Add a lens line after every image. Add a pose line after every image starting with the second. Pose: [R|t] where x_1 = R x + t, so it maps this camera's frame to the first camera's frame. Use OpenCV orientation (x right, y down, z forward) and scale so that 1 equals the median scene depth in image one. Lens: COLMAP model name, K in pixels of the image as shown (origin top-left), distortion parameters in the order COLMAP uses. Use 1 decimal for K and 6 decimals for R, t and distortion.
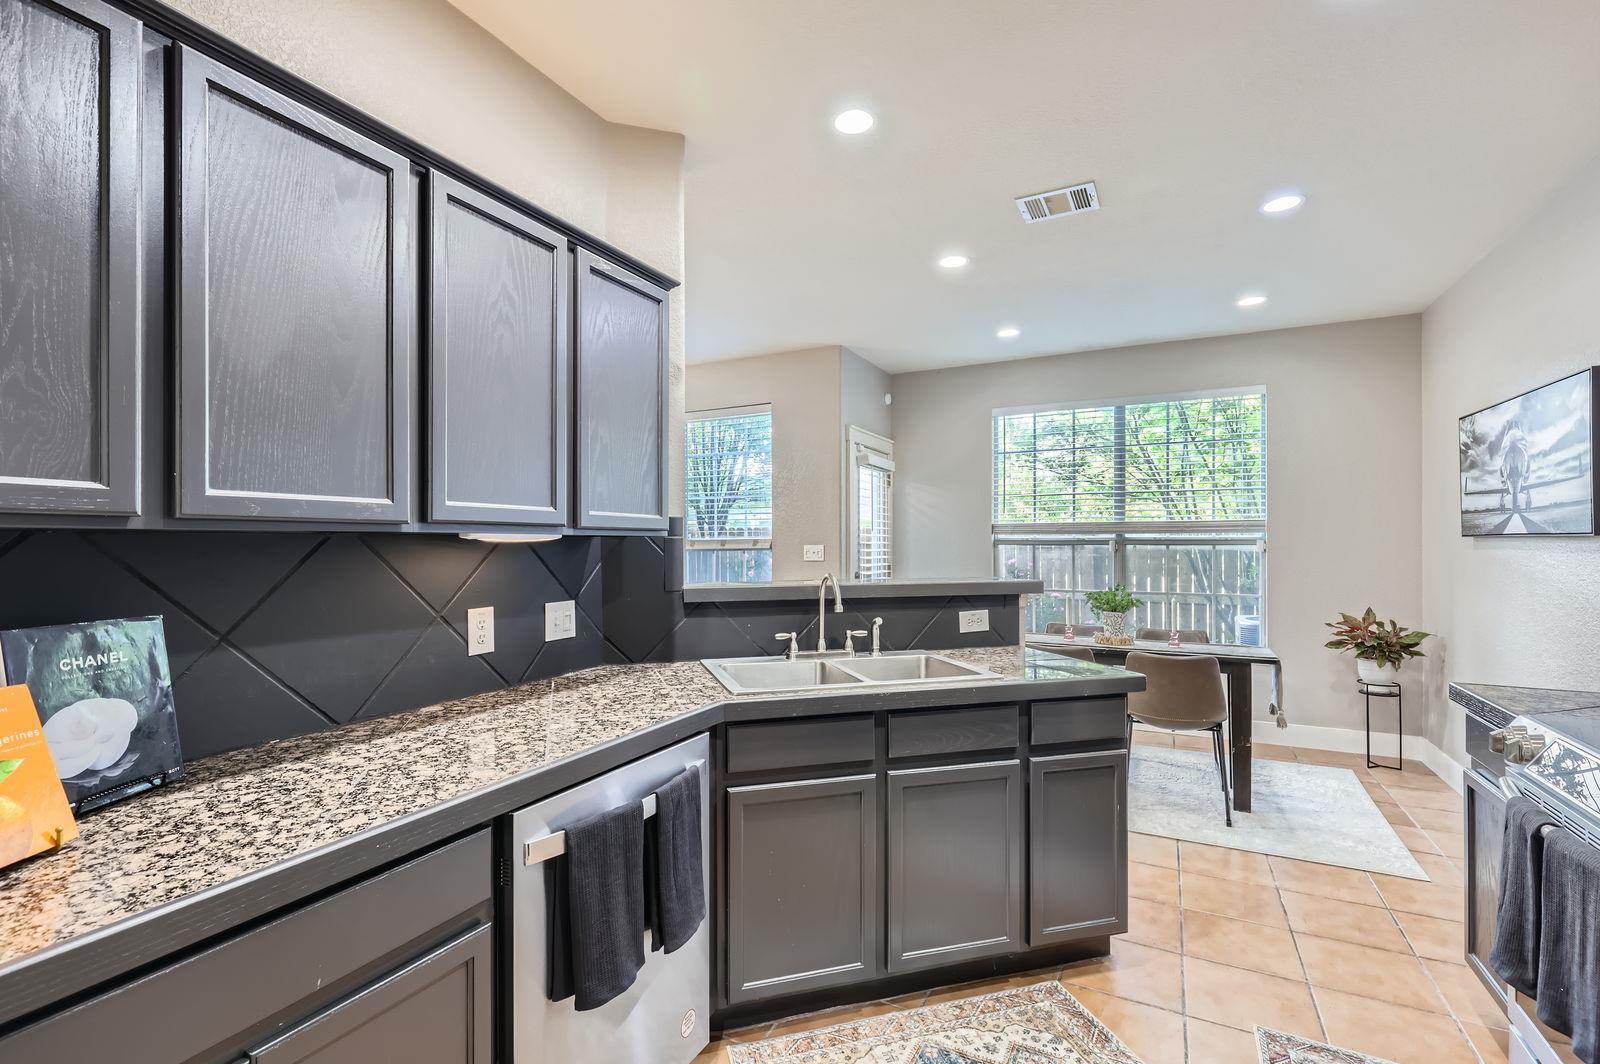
lens RADIAL K [[722.6, 0, 796.4], [0, 722.6, 541.4], [0, 0, 1]] dist [-0.000653, -0.001072]
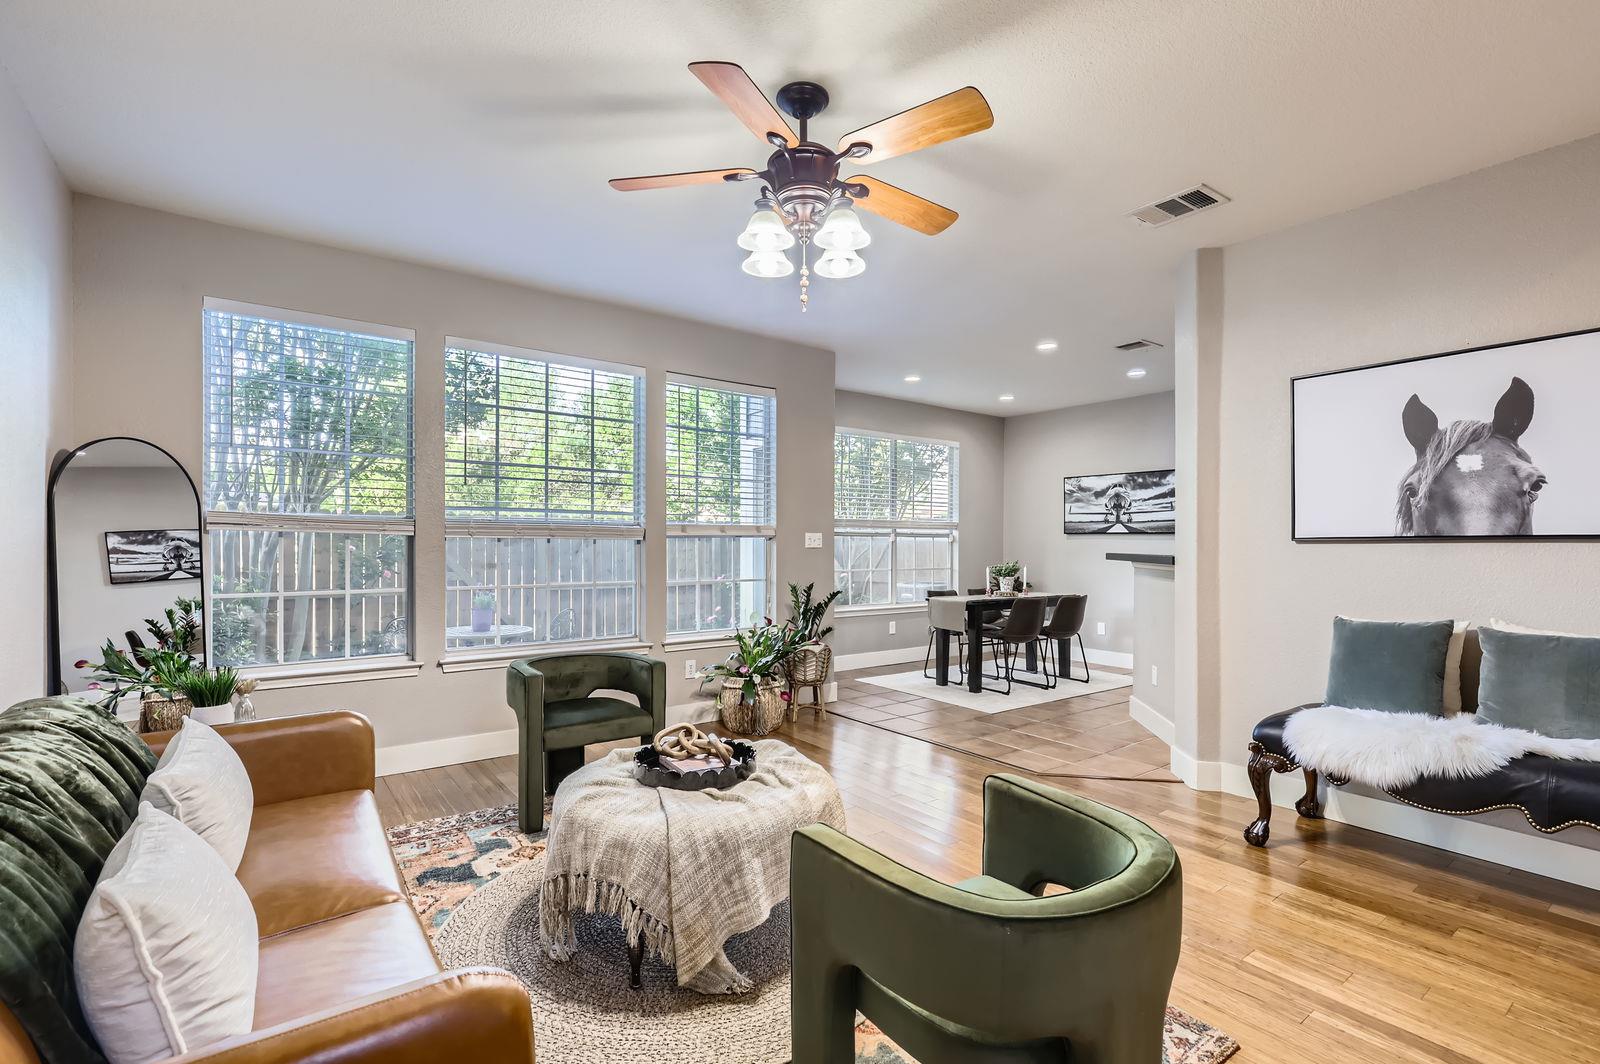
lens RADIAL K [[722.6, 0, 796.4], [0, 722.6, 541.4], [0, 0, 1]] dist [-0.000653, -0.001072]
pose [[0.457135, 0.000527, 0.889397, -1.430057], [-0.007525, 0.999966, 0.003275, 0.017478], [-0.889366, -0.008190, 0.457123, 0.776025]]
